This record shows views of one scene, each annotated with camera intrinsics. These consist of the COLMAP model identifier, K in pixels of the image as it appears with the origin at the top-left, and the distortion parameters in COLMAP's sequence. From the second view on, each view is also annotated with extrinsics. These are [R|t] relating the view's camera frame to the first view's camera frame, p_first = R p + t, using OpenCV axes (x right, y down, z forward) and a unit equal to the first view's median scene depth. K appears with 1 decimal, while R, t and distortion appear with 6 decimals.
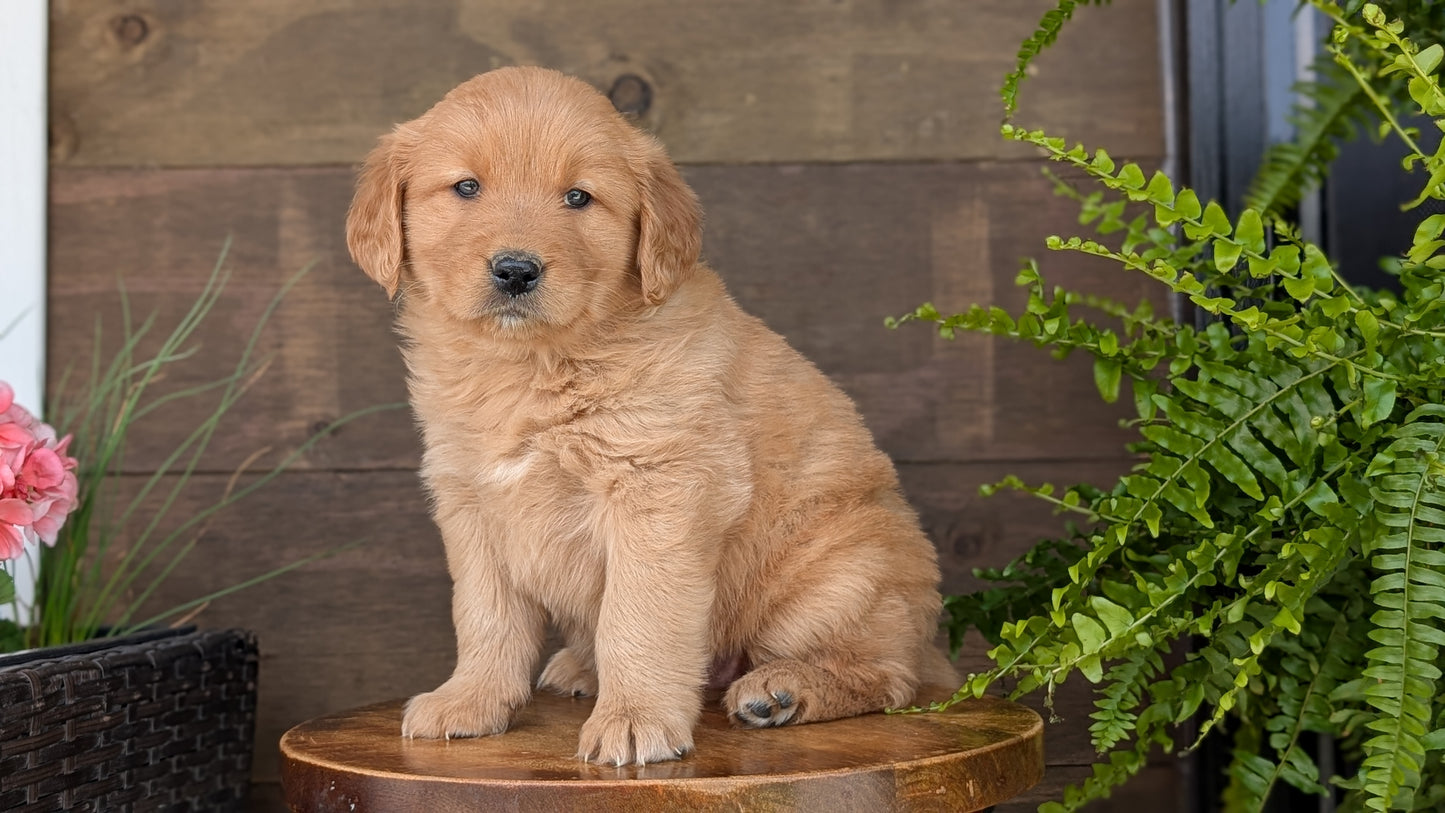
lens RADIAL K [[2492.6, 0, 725.3], [0, 2492.6, 389.6], [0, 0, 1]] dist [0.156290, -0.930987]
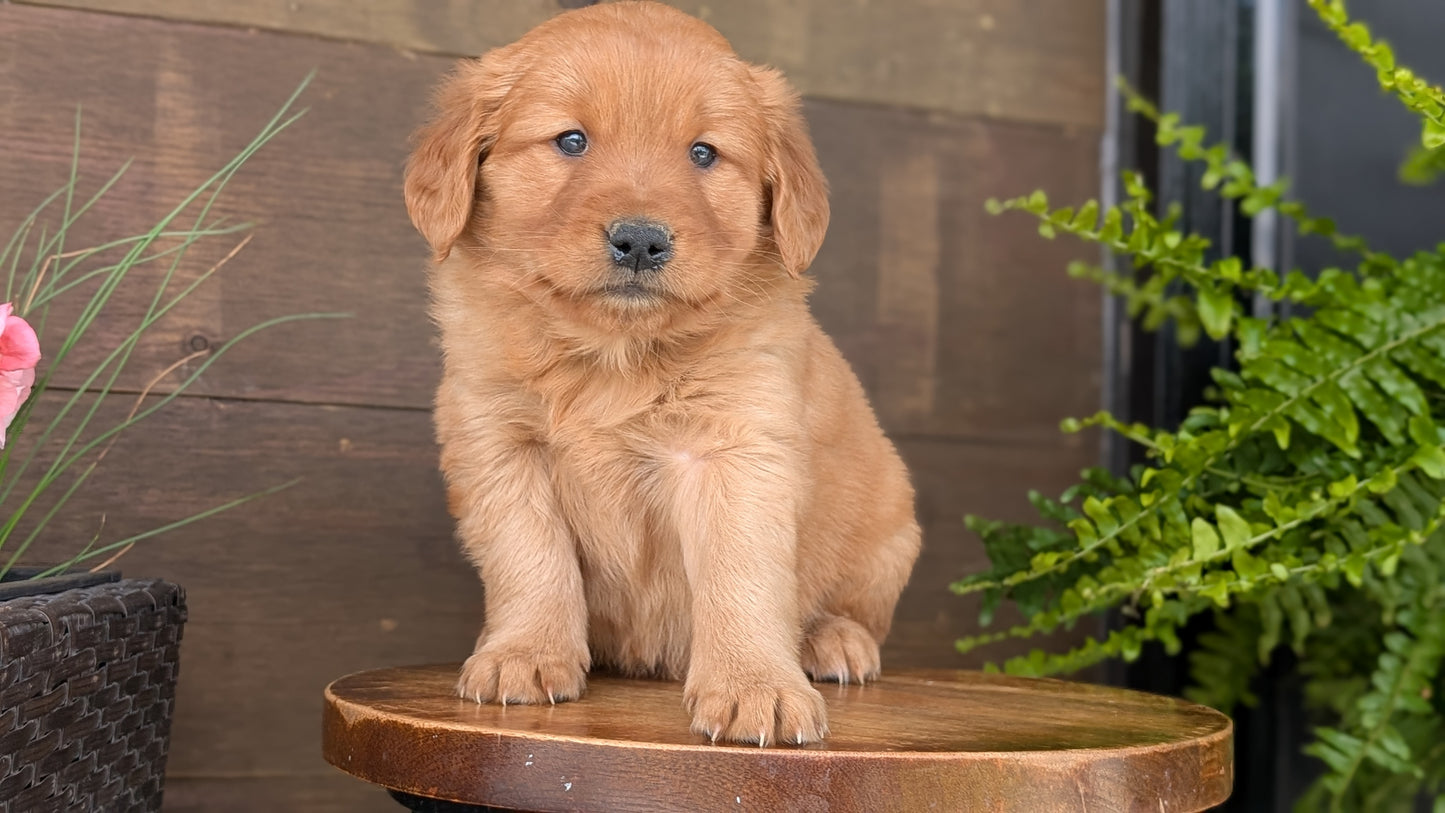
lens RADIAL K [[2382.2, 0, 785.3], [0, 2382.2, 412.2], [0, 0, 1]] dist [0.163391, -0.909921]
pose [[0.924118, 0.066497, 0.376276, -0.278499], [-0.057760, 0.997735, -0.034468, 0.053533], [-0.377716, 0.010119, 0.925866, 0.210381]]
